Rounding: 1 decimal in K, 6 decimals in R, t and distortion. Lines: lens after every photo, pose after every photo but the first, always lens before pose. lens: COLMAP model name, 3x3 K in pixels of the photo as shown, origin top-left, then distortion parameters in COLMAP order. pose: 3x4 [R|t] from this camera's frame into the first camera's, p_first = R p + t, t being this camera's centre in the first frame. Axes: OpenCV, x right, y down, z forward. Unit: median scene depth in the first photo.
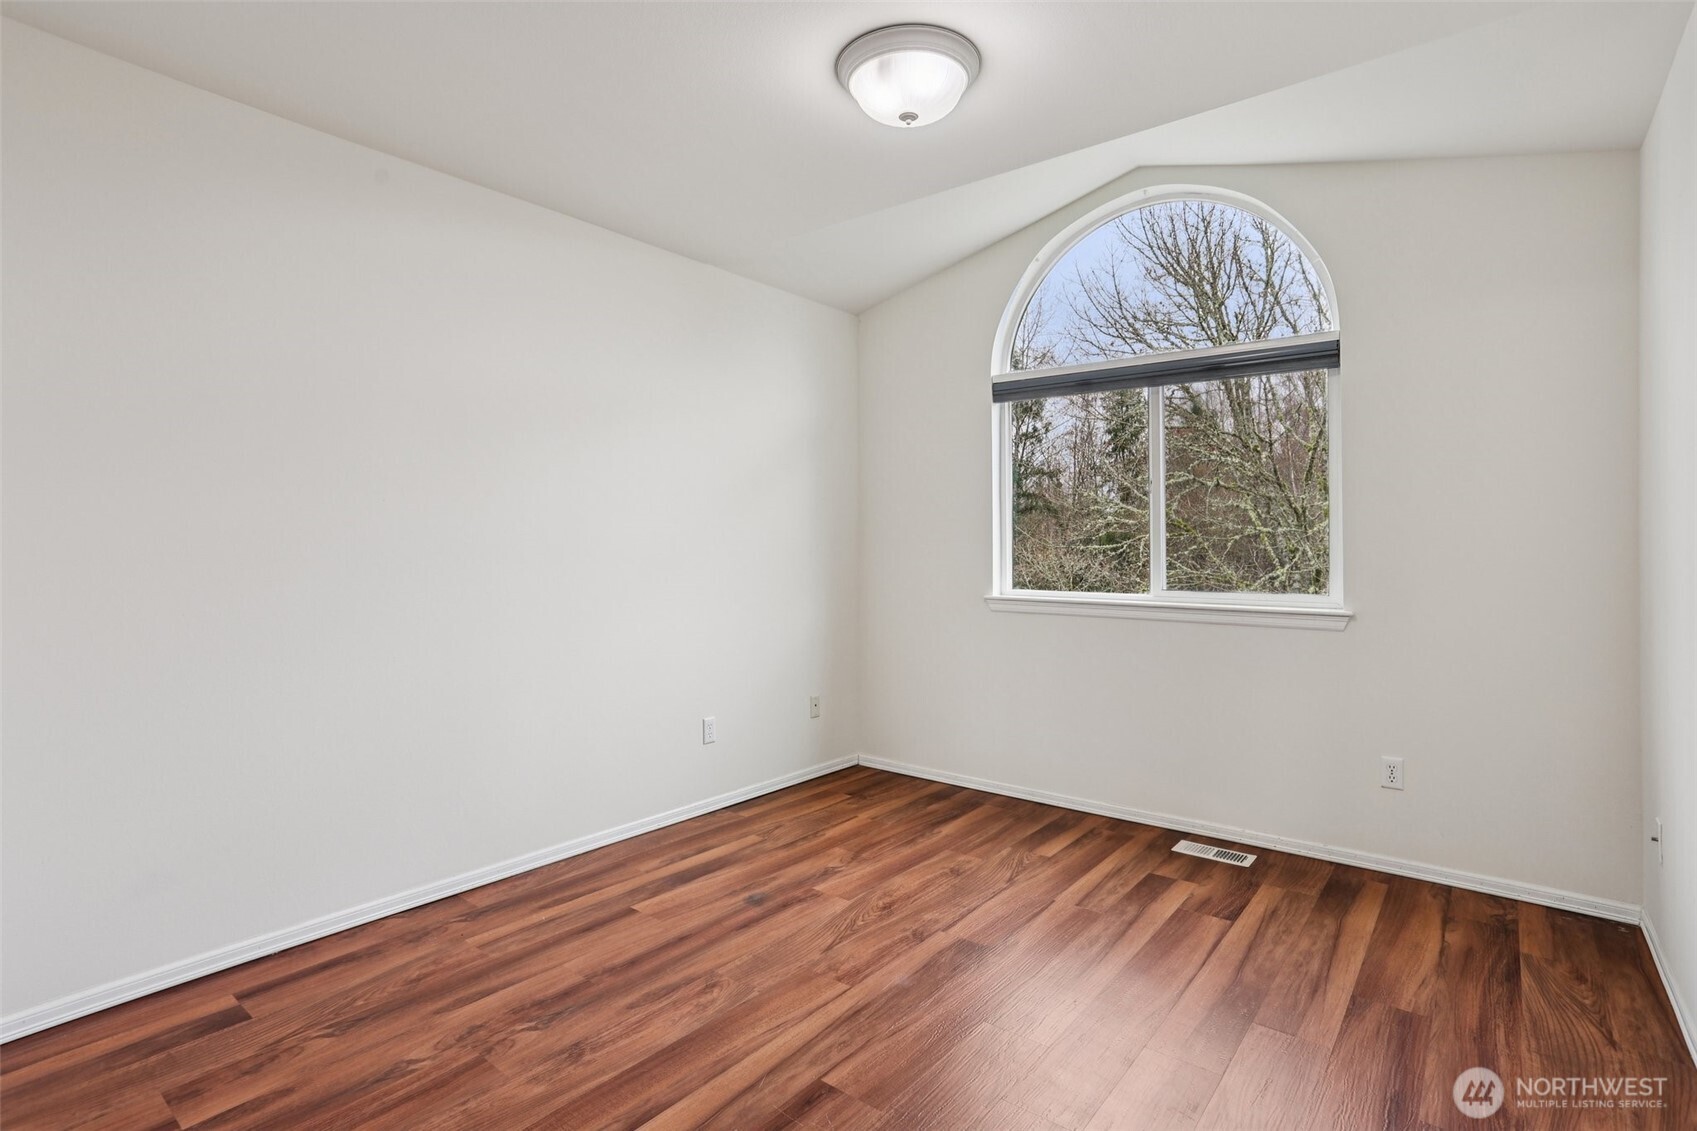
lens RADIAL K [[817.9, 0, 853.3], [0, 817.9, 557.5], [0, 0, 1]] dist [0.001201, 0.005003]
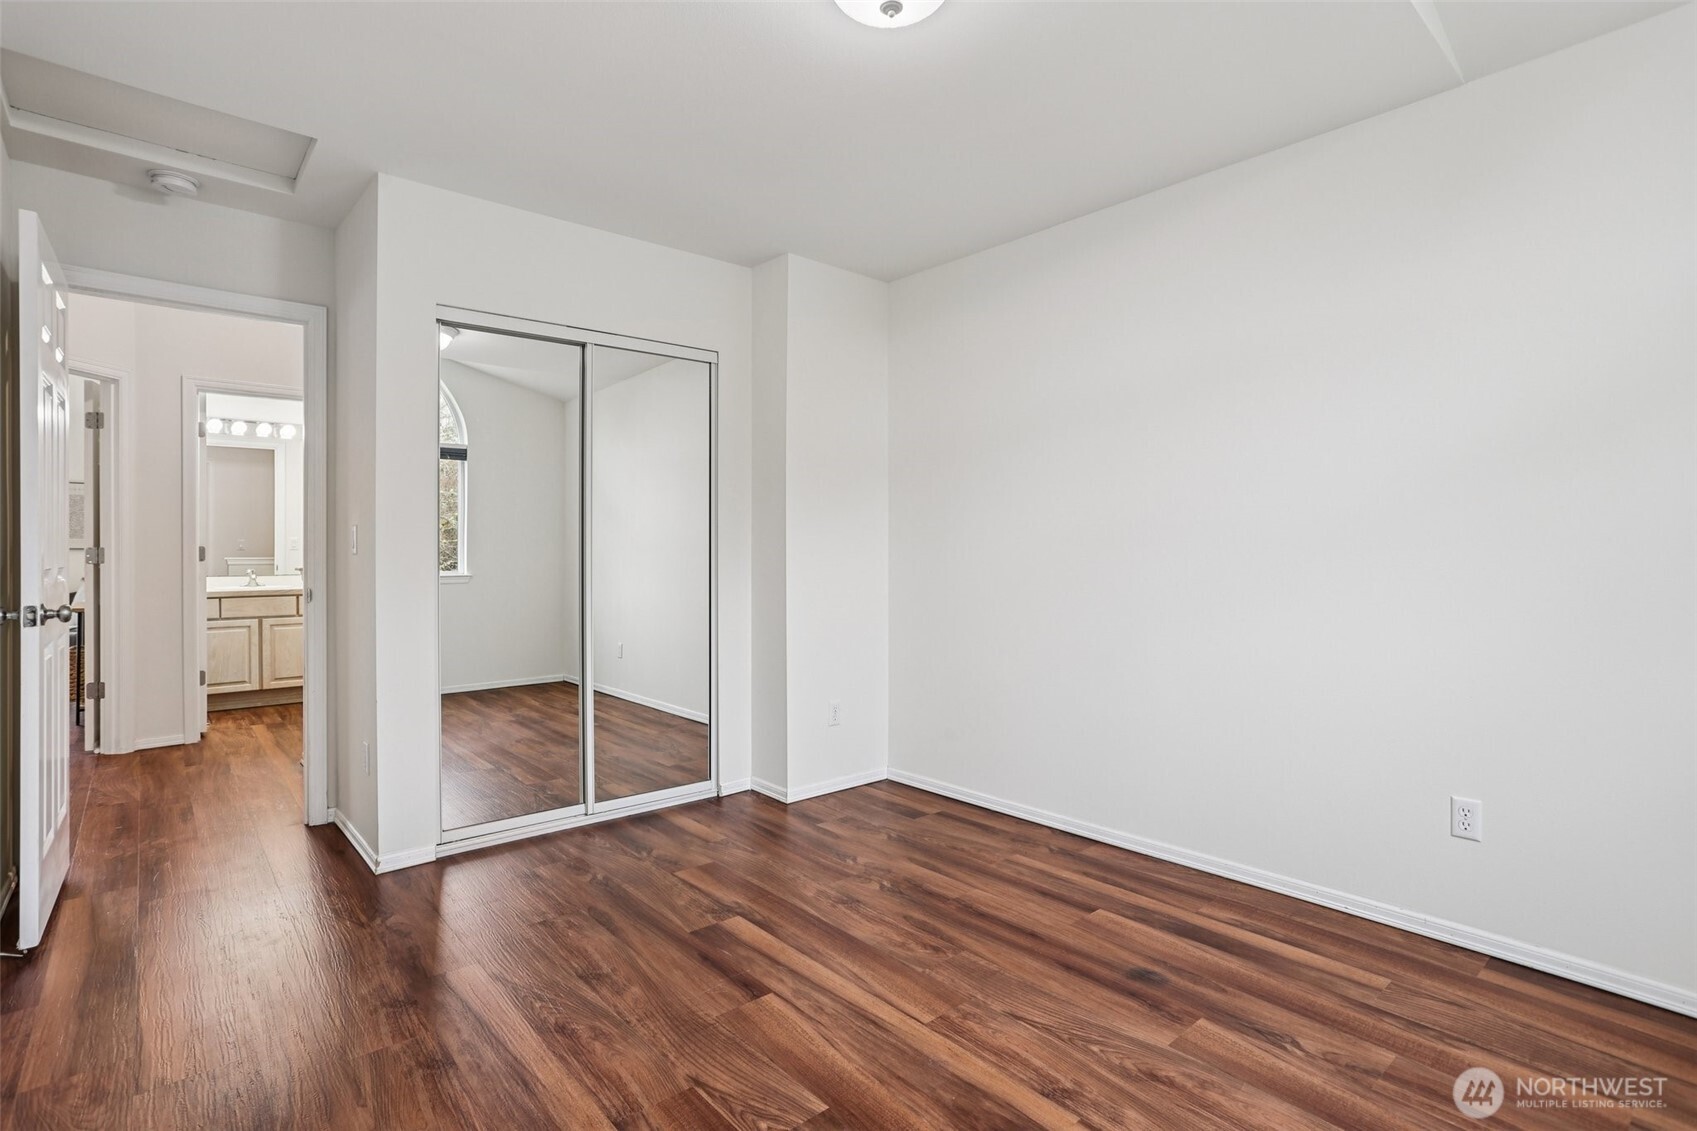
lens RADIAL K [[817.9, 0, 852.1], [0, 817.9, 561.4], [0, 0, 1]] dist [0.001201, 0.005003]
pose [[-0.165769, 0.001527, -0.986163, 0.756118], [-0.004955, 0.999985, 0.002381, 0.020518], [0.986152, 0.005281, -0.165759, 0.915108]]
